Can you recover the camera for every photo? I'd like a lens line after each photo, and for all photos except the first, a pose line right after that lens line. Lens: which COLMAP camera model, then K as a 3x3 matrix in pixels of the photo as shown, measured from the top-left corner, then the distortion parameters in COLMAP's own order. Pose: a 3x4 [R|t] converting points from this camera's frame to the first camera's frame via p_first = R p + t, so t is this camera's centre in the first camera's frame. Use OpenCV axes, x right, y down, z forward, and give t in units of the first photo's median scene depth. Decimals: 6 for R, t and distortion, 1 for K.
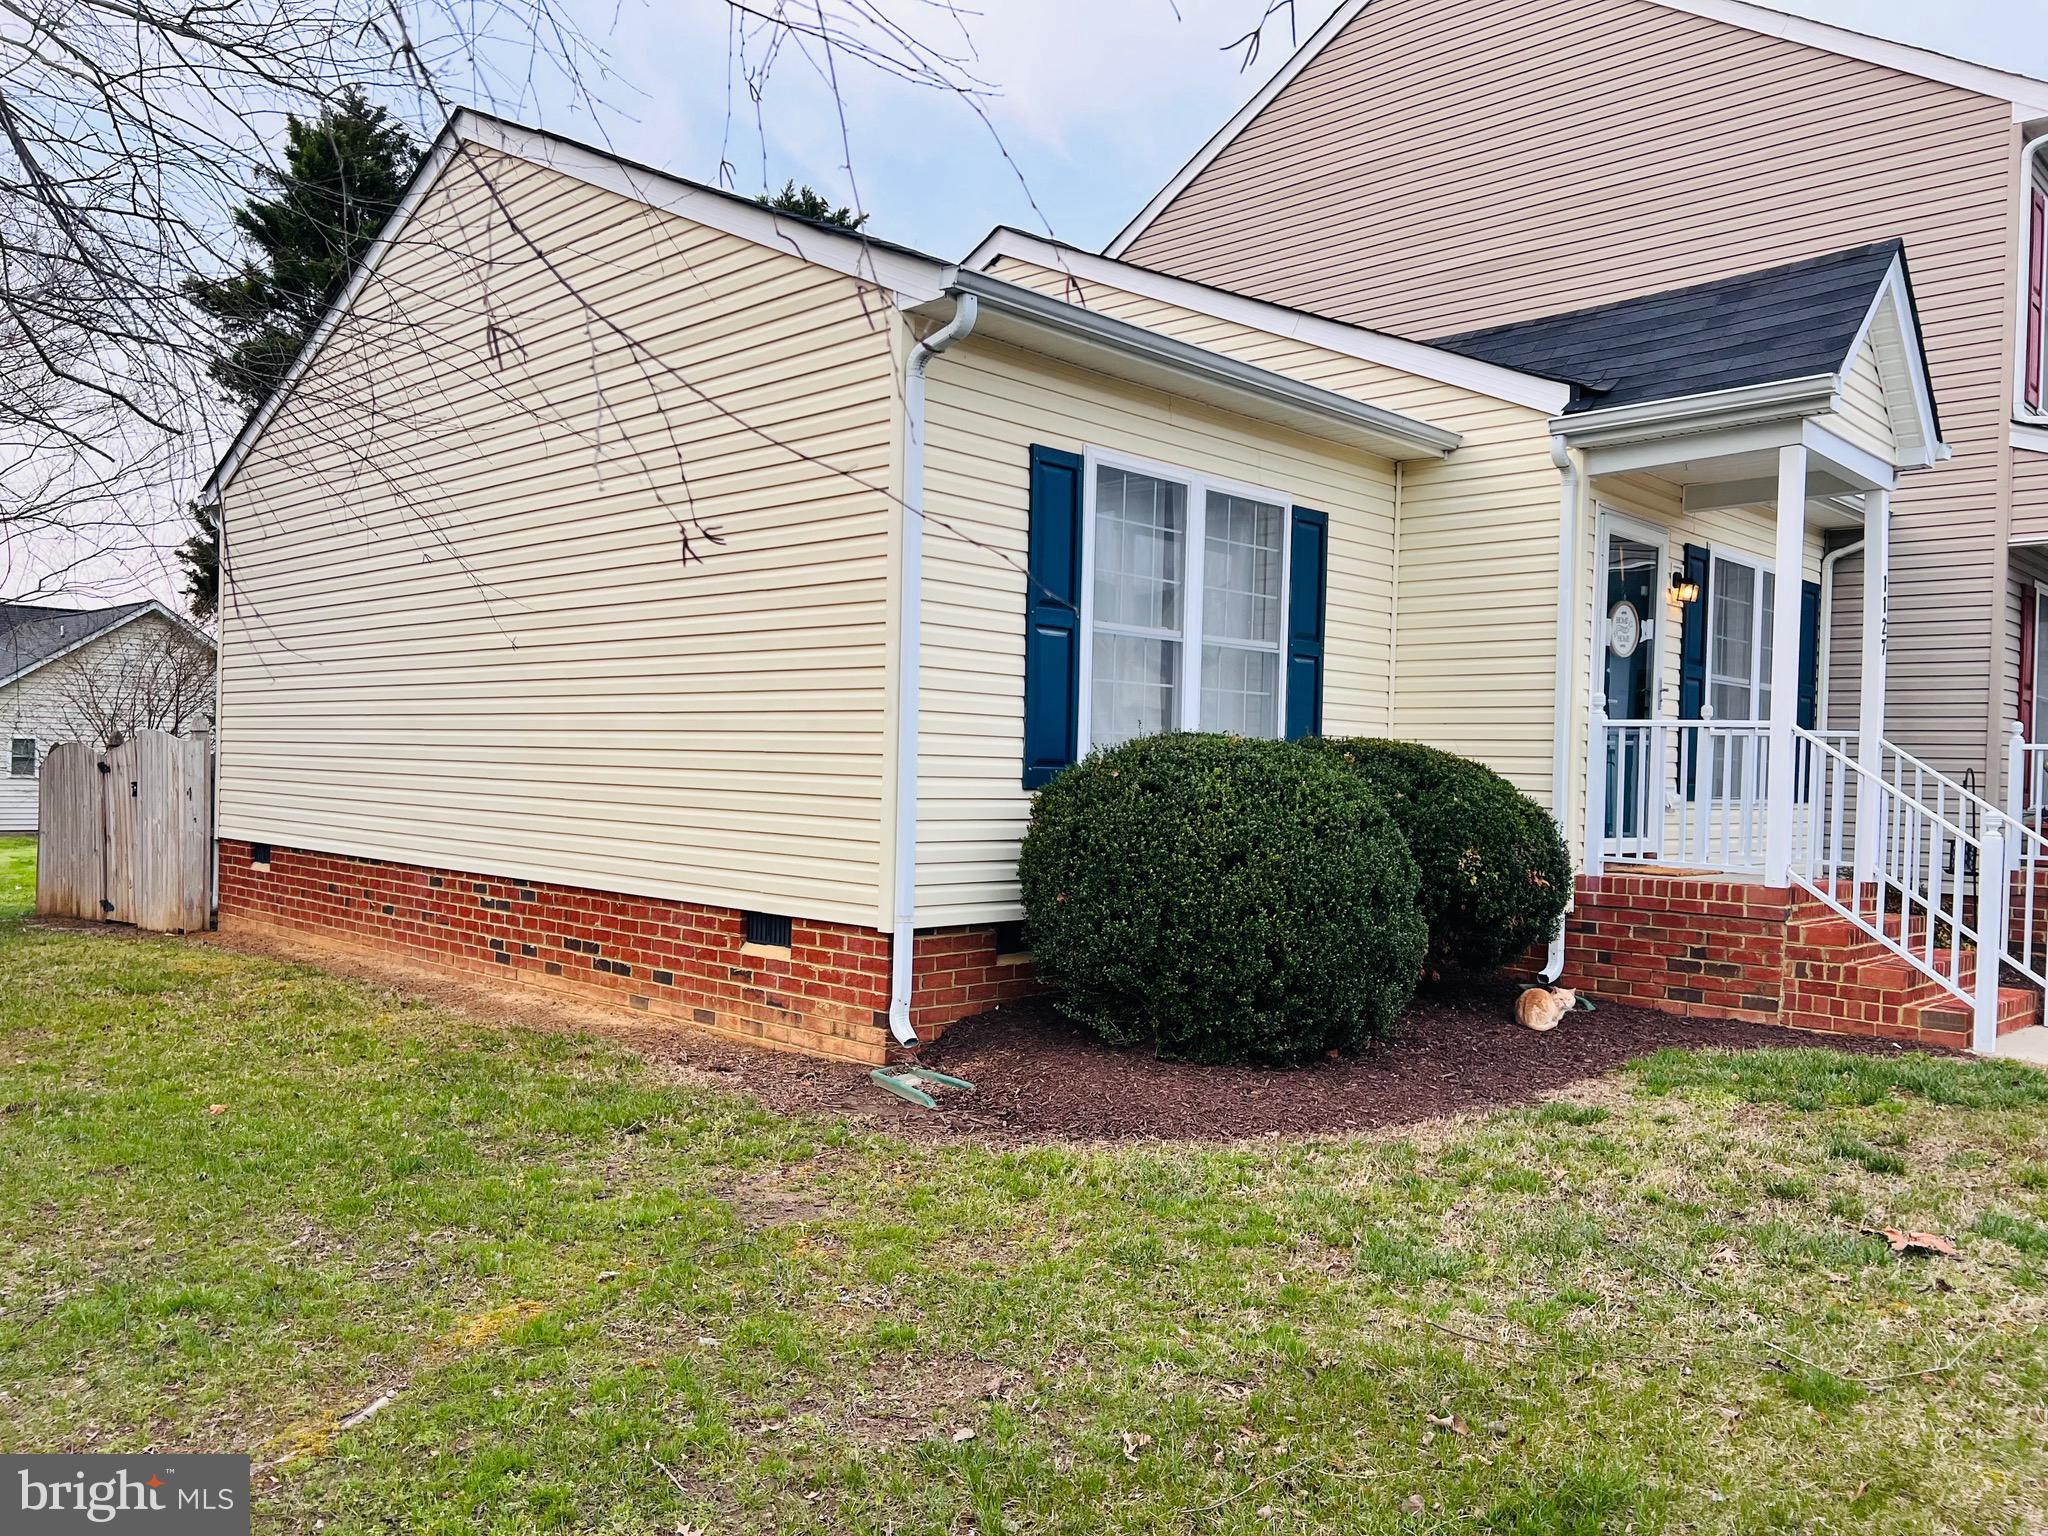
lens RADIAL K [[1531.8, 0, 1020.2], [0, 1531.8, 858.7], [0, 0, 1]] dist [0.074820, -0.092336]
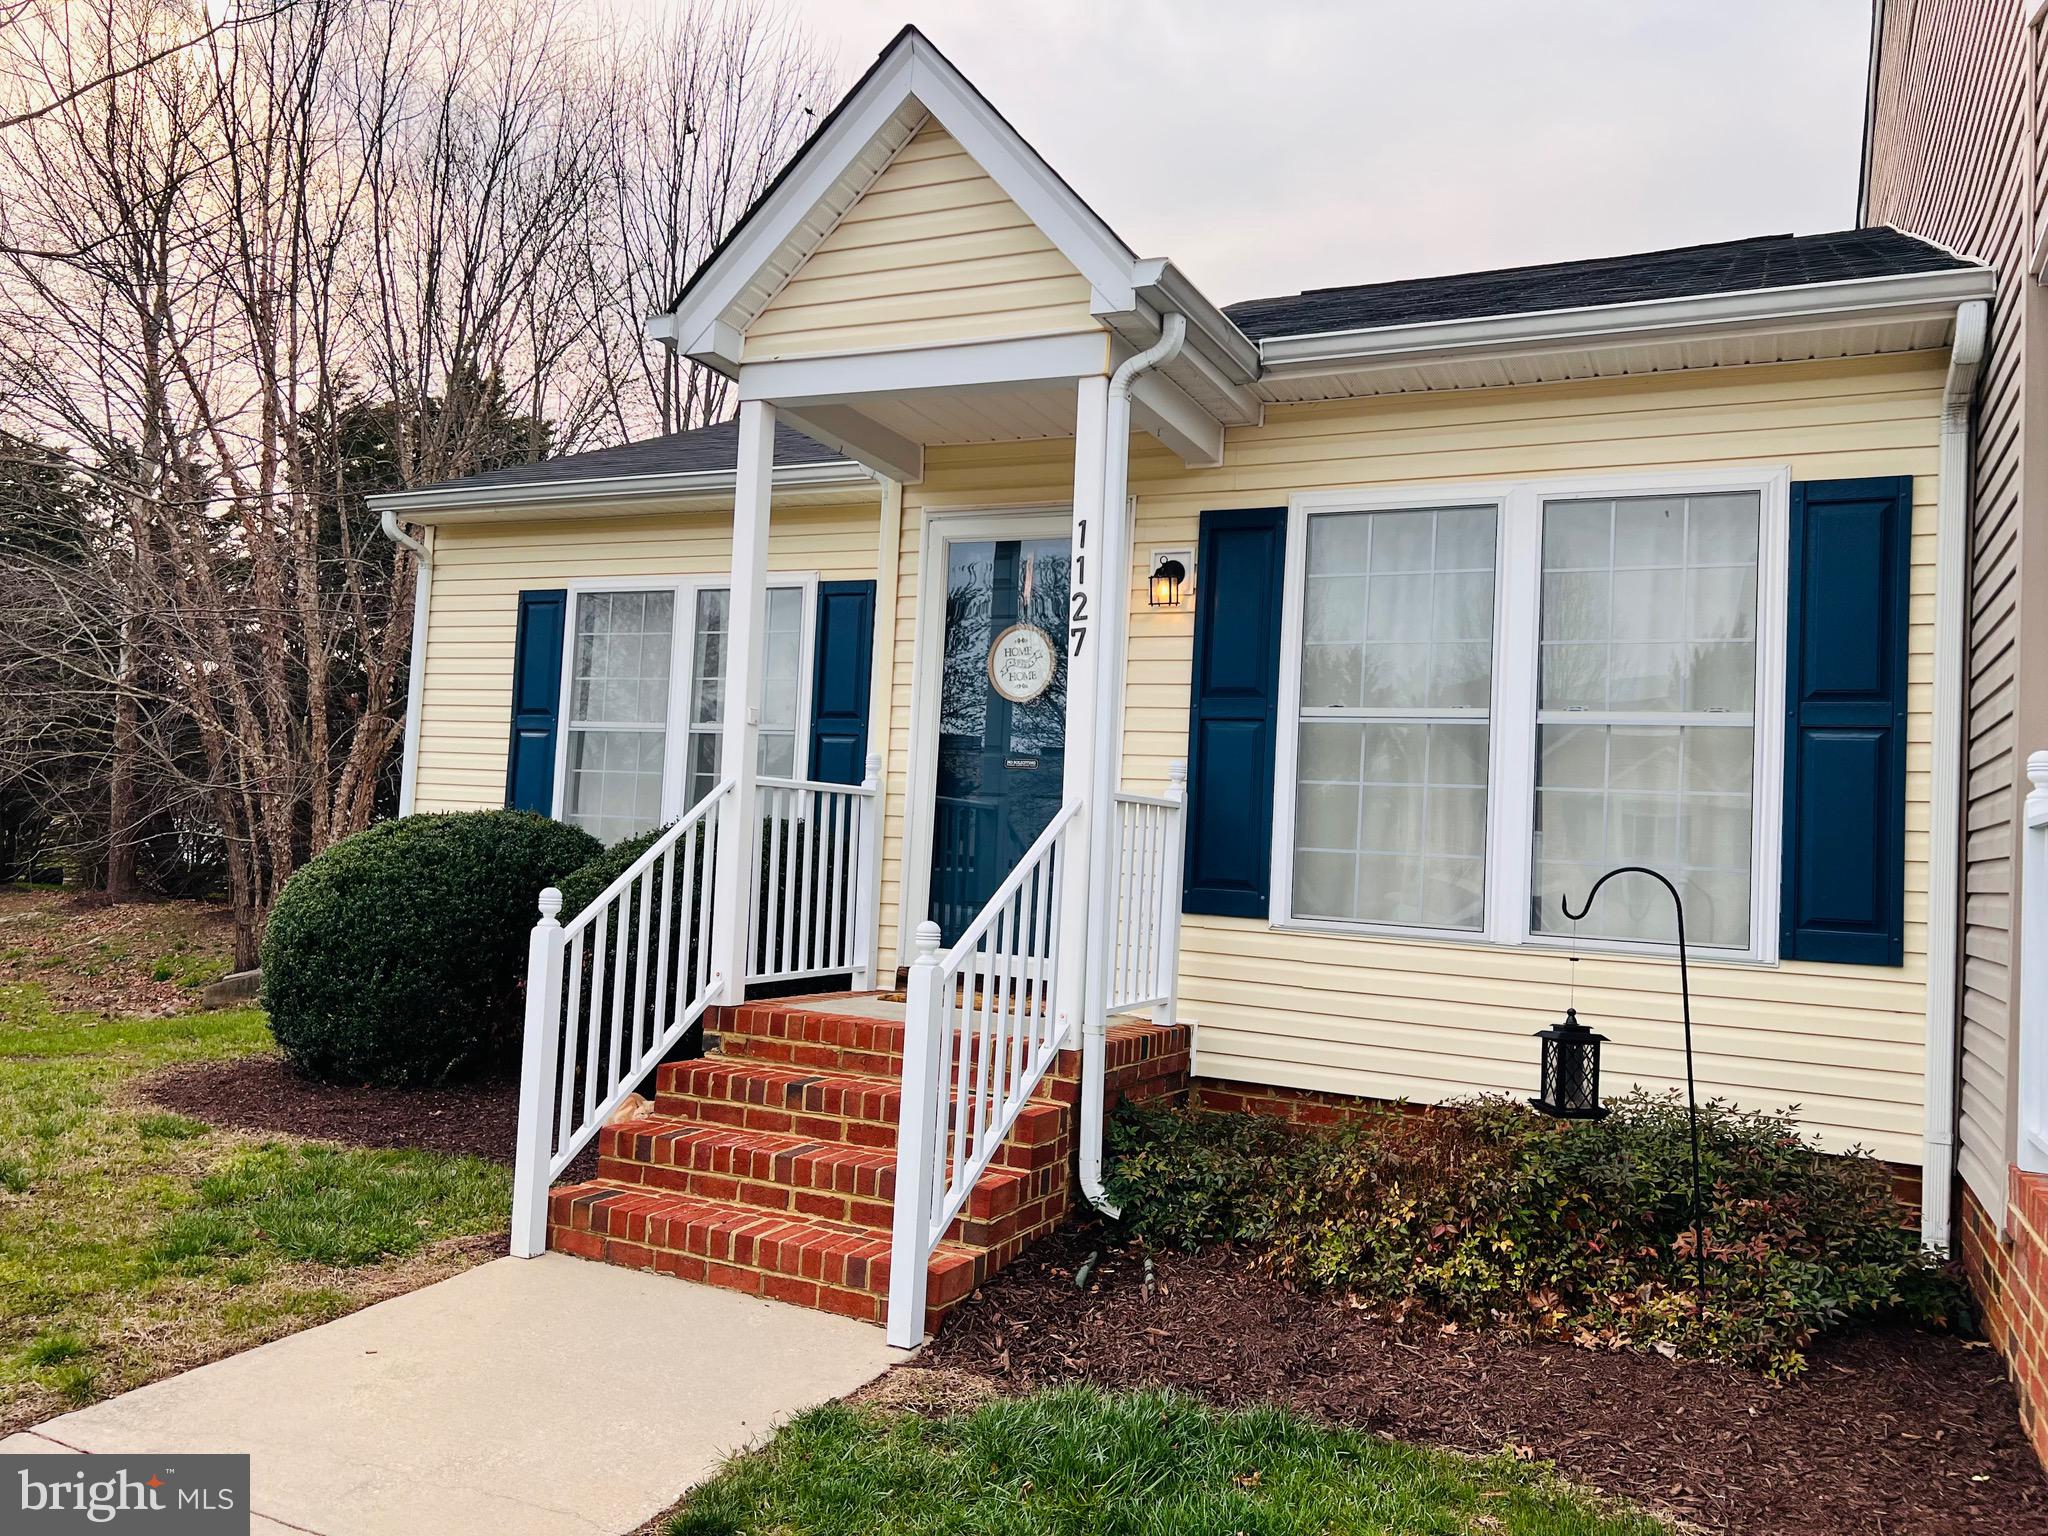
lens RADIAL K [[1540.3, 0, 1028.1], [0, 1540.3, 792.2], [0, 0, 1]] dist [0.076795, -0.093028]
pose [[0.322272, -0.045327, -0.945561, 1.140439], [-0.099429, 0.991707, -0.081427, -0.033927], [0.941411, 0.120258, 0.315093, 0.850575]]
